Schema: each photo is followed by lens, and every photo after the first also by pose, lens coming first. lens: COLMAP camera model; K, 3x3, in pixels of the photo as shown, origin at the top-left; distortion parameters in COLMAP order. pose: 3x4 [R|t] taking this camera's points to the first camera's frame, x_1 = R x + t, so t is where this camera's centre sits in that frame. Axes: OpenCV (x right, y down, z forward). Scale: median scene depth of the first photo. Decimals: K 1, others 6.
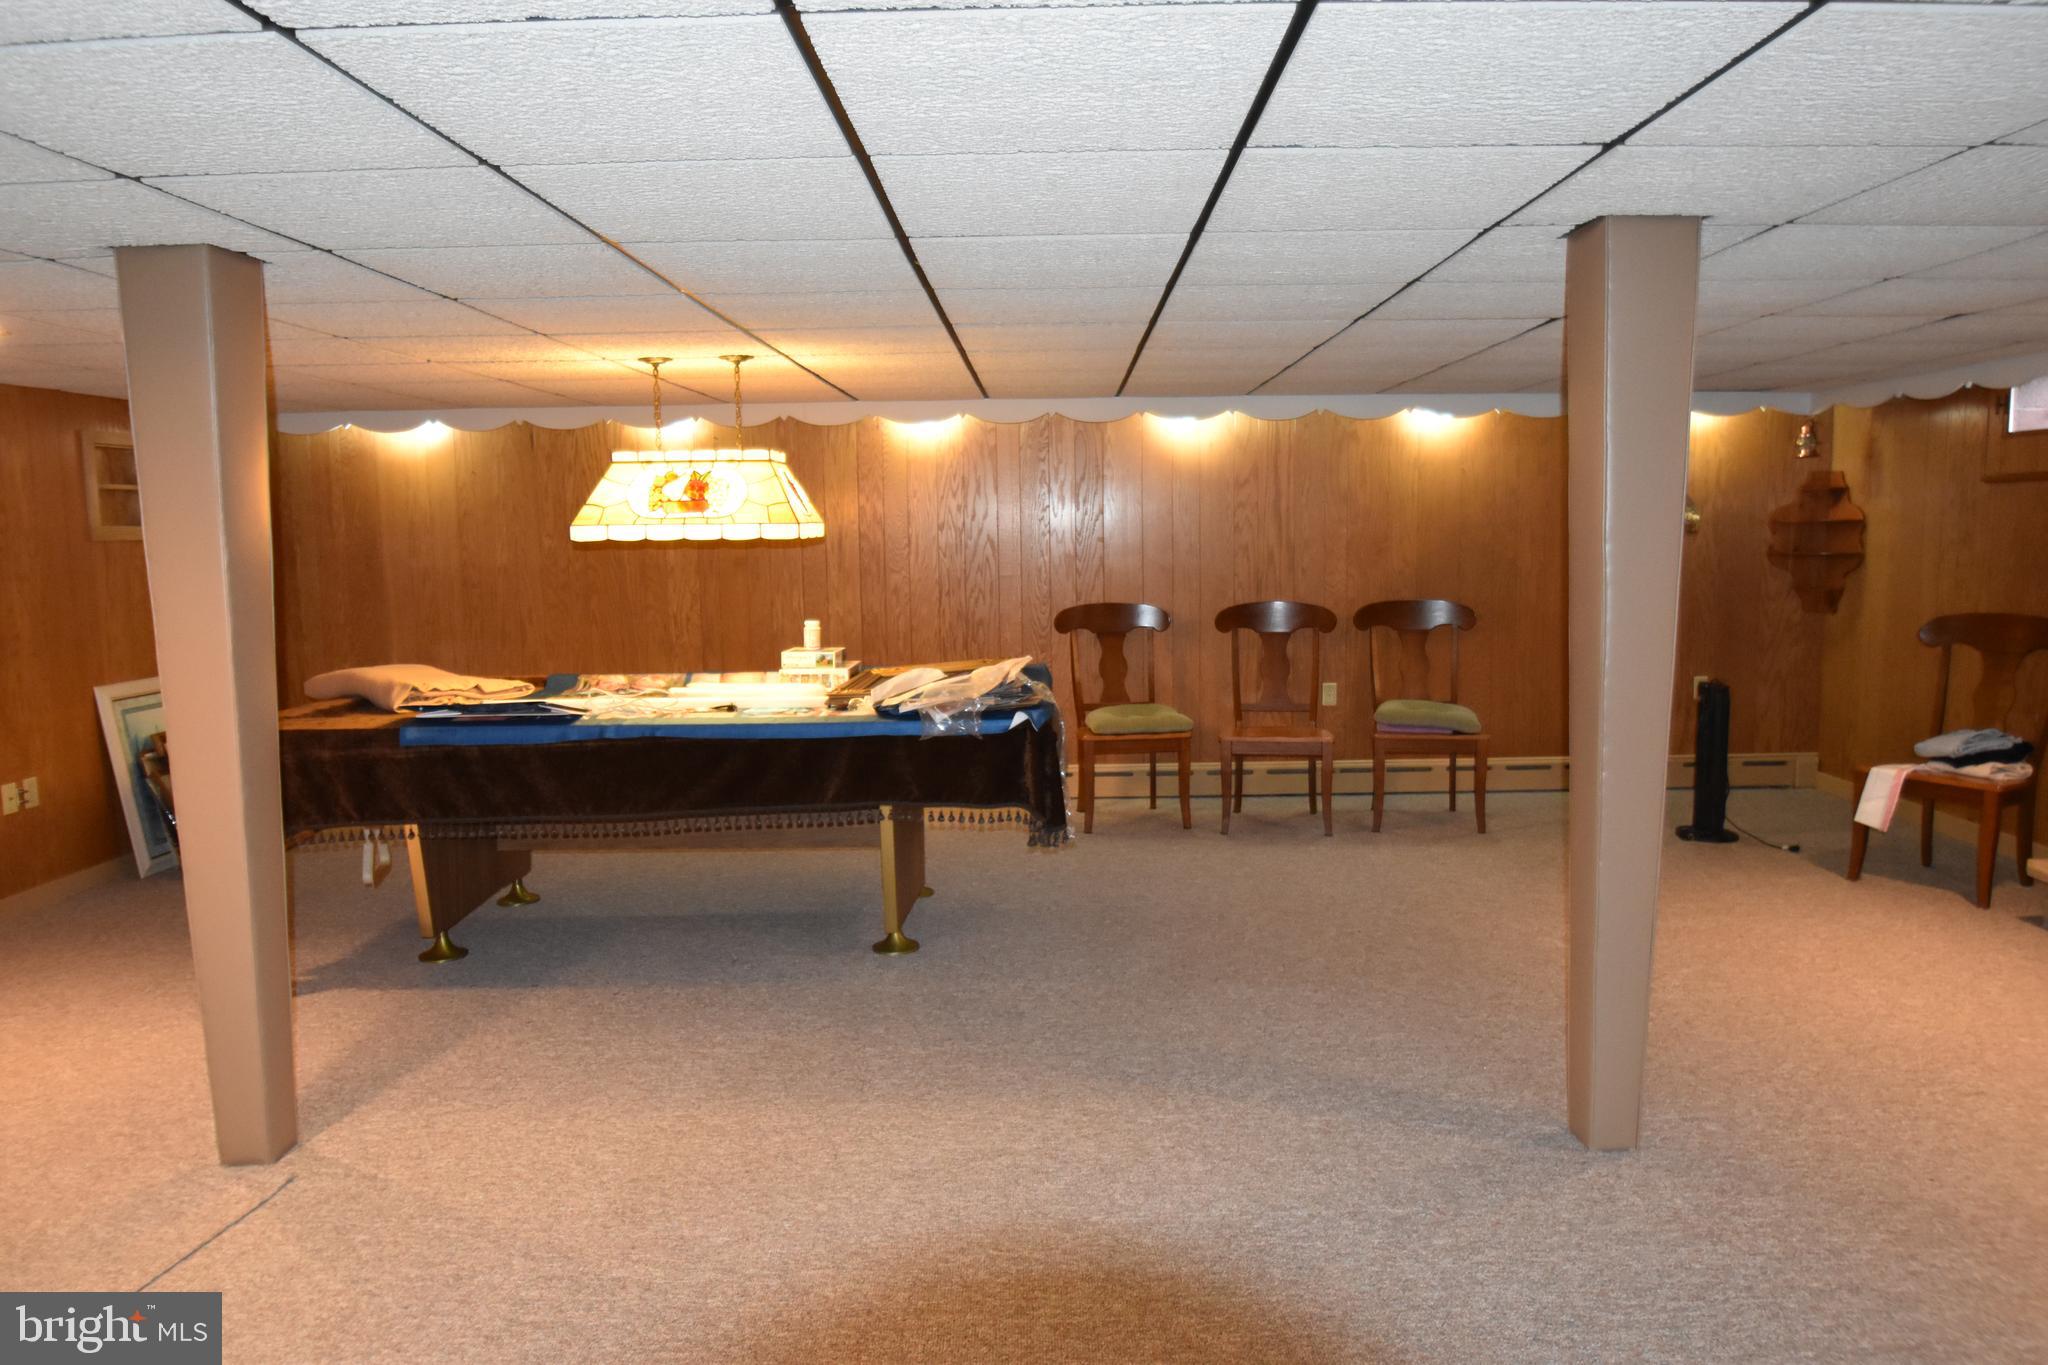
lens RADIAL K [[1356.8, 0, 1027.7], [0, 1356.8, 682.0], [0, 0, 1]] dist [-0.037240, 0.001596]
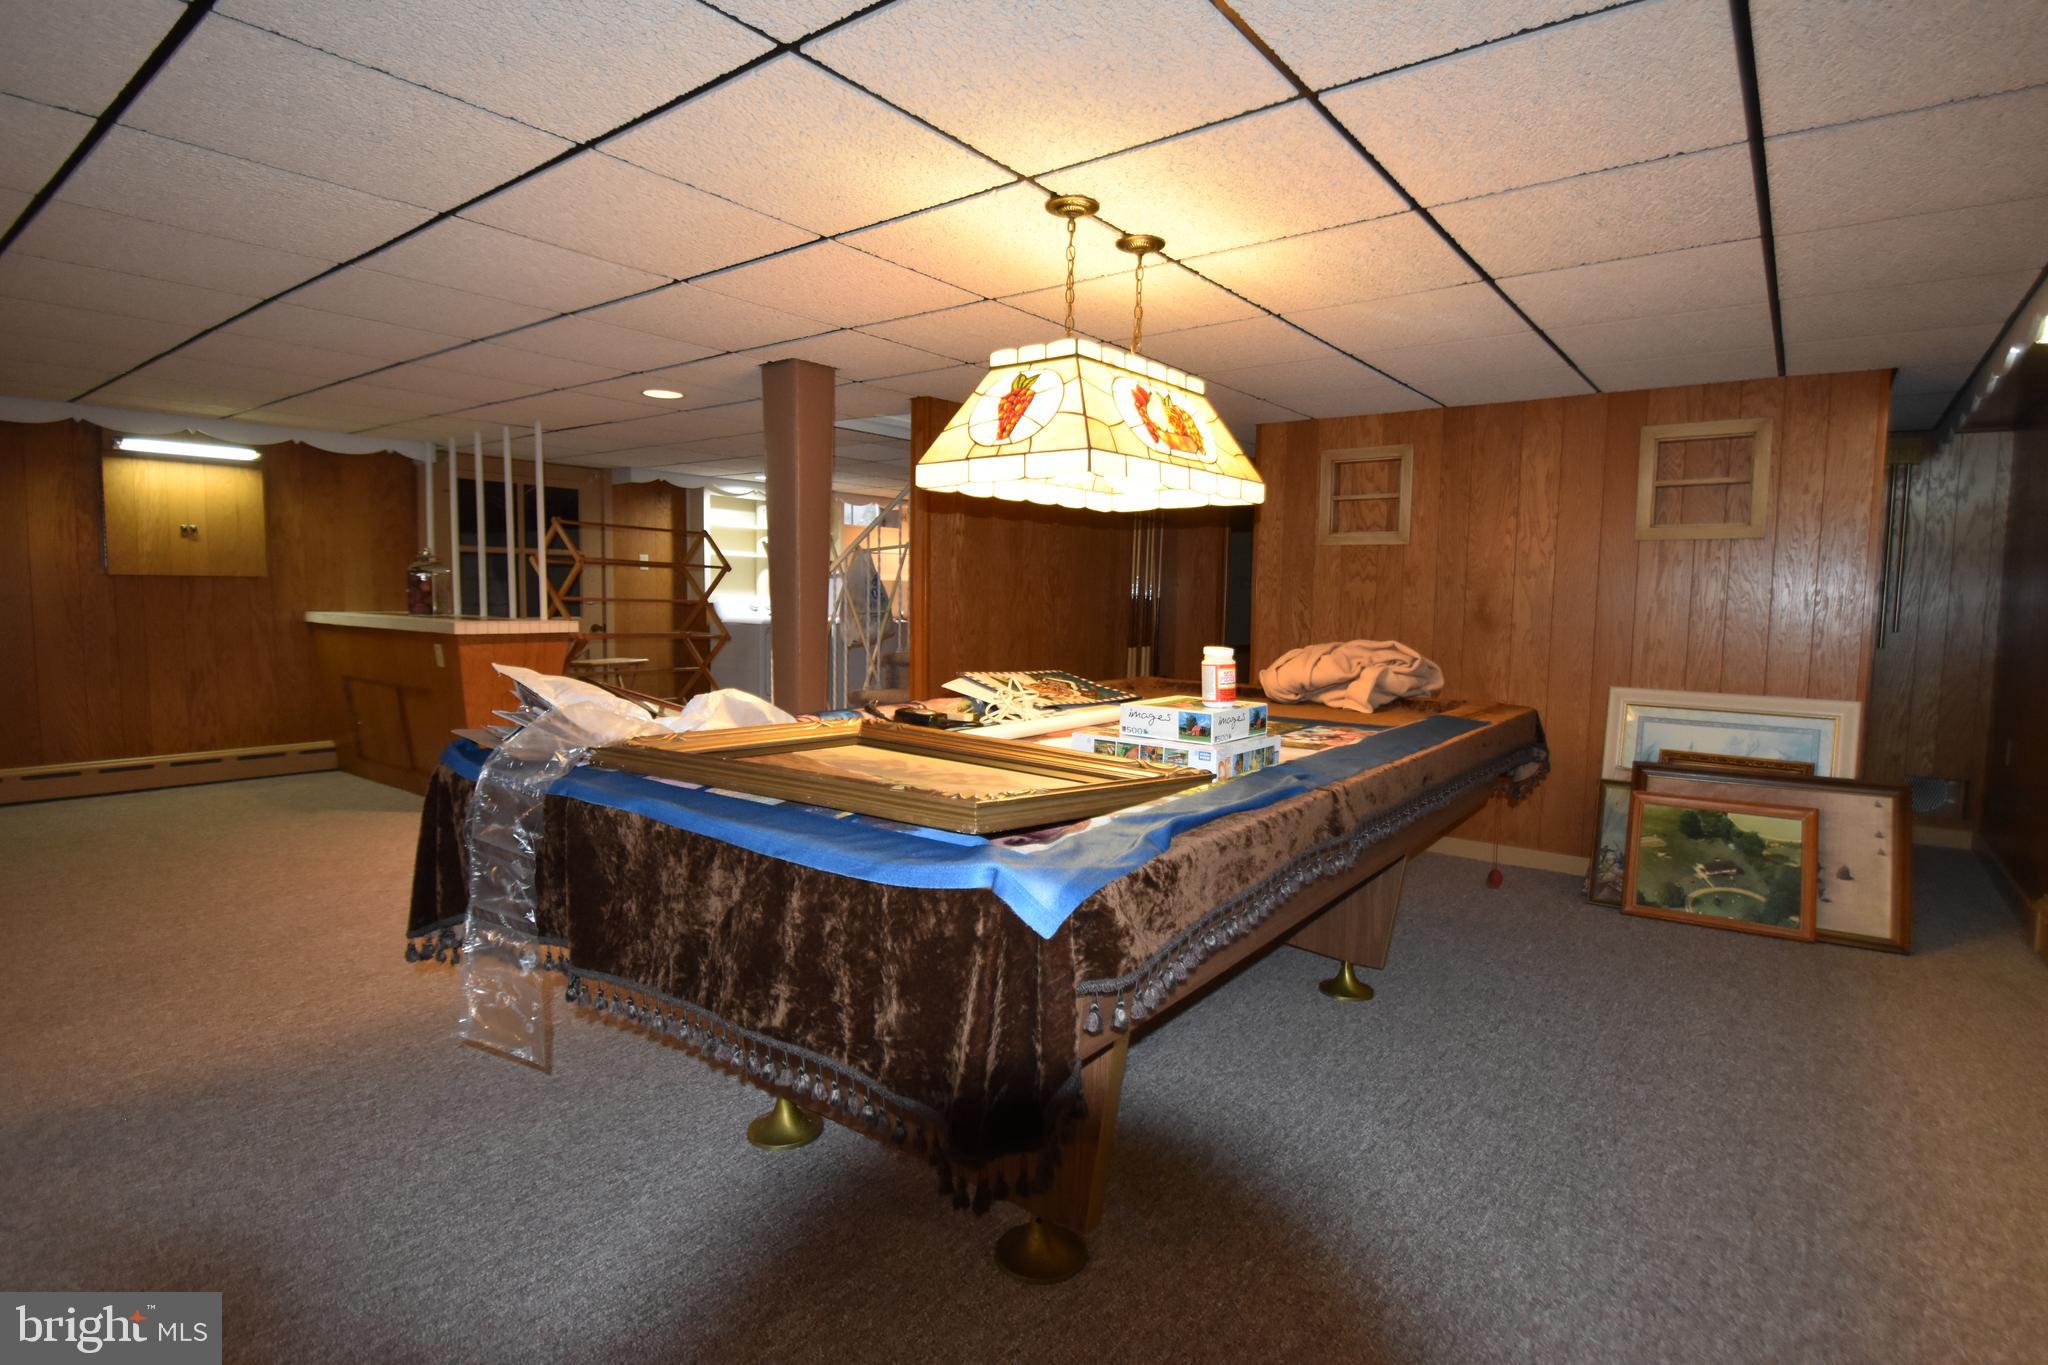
lens RADIAL K [[1008.3, 0, 1030.6], [0, 1008.3, 677.5], [0, 0, 1]] dist [-0.035402, 0.000111]
pose [[-0.570568, 0.075701, -0.817754, 0.203494], [-0.102035, 0.981493, 0.162052, -0.098717], [0.814887, 0.175901, -0.552284, 1.303364]]
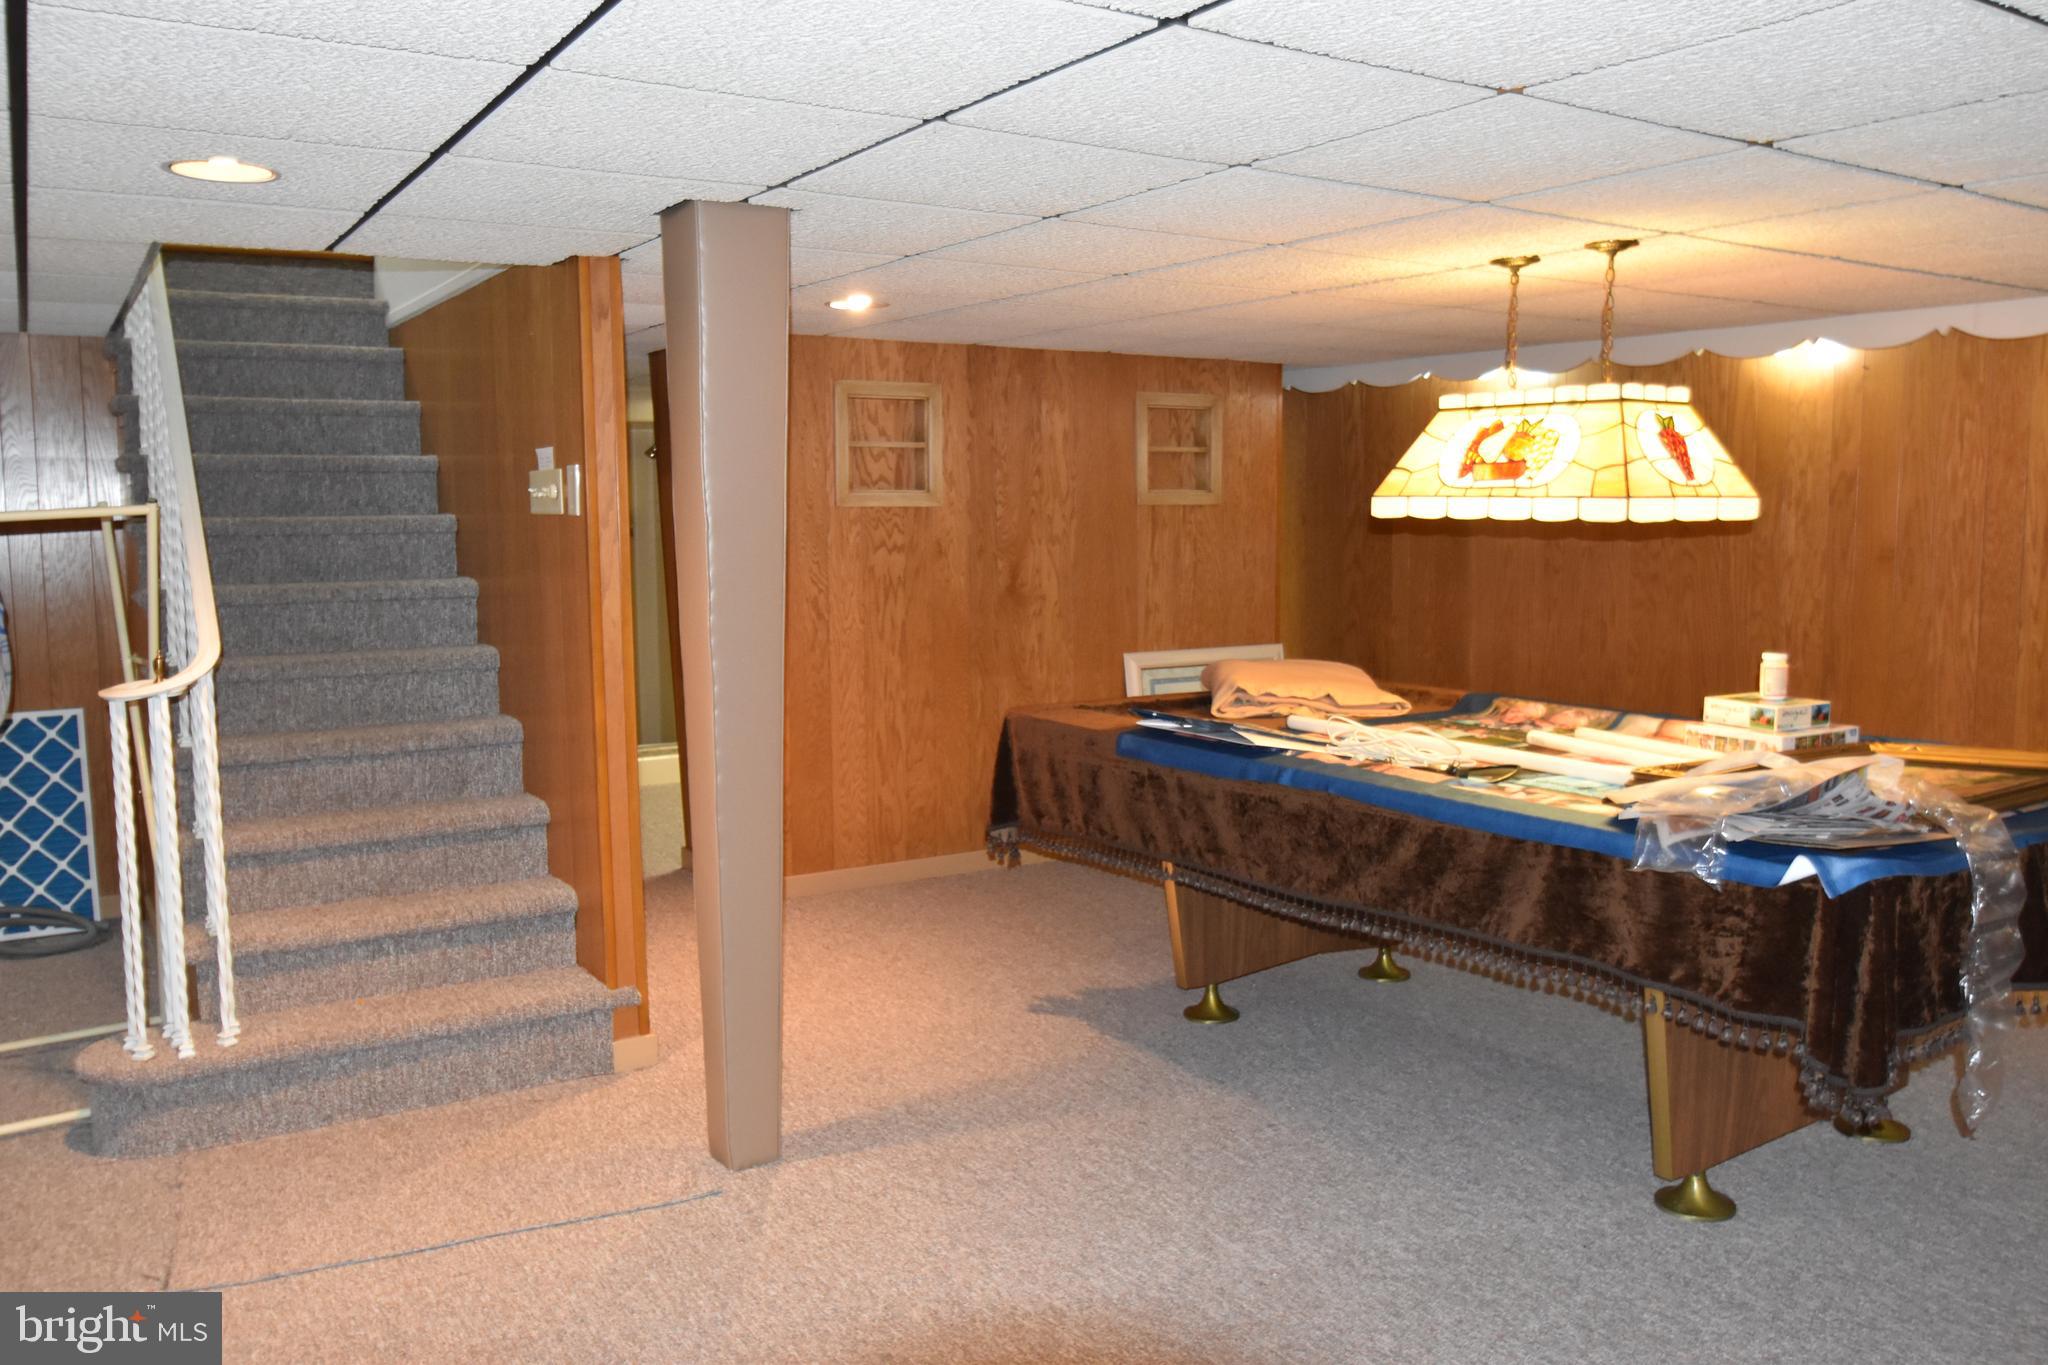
lens RADIAL K [[1607.2, 0, 1024.0], [0, 1607.2, 665.4], [0, 0, 1]] dist [-0.049303, 0.002476]
pose [[0.552370, 0.096297, -0.828018, 0.294563], [-0.101452, 0.993687, 0.047885, -0.044939], [0.827402, 0.057554, 0.558653, 0.343257]]
